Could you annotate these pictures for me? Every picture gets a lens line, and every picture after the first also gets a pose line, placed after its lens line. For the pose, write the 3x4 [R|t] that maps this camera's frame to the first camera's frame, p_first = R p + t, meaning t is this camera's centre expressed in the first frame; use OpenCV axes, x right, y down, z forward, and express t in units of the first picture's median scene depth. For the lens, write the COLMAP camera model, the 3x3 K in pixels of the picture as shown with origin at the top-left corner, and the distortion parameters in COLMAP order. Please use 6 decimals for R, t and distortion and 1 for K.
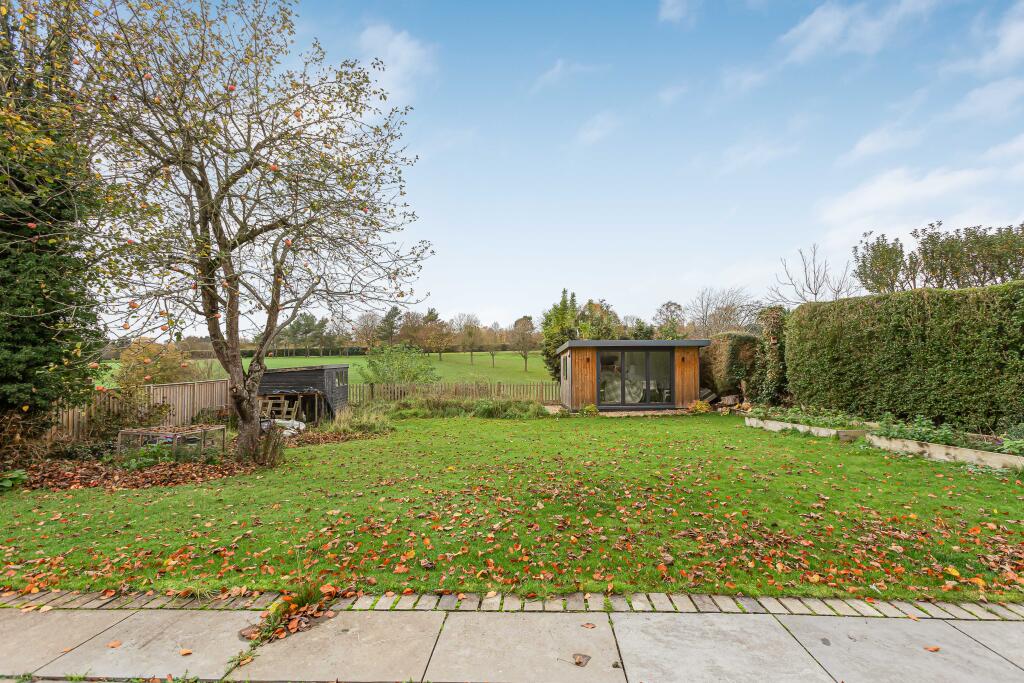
lens RADIAL K [[460.3, 0, 514.6], [0, 460.3, 343.0], [0, 0, 1]] dist [0.005457, 0.001354]
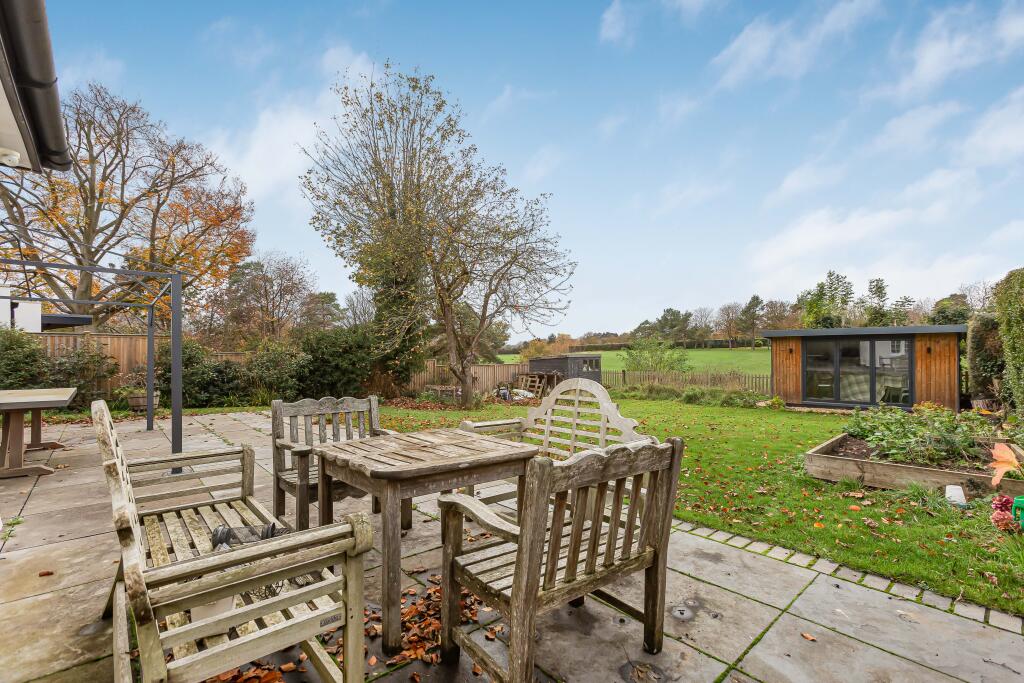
lens RADIAL K [[460.3, 0, 513.7], [0, 460.3, 347.4], [0, 0, 1]] dist [0.005457, 0.001354]
pose [[0.691634, -0.006625, -0.722217, 0.445374], [0.024797, 0.999586, 0.014577, 0.001215], [0.721822, -0.027991, 0.691512, -0.063951]]
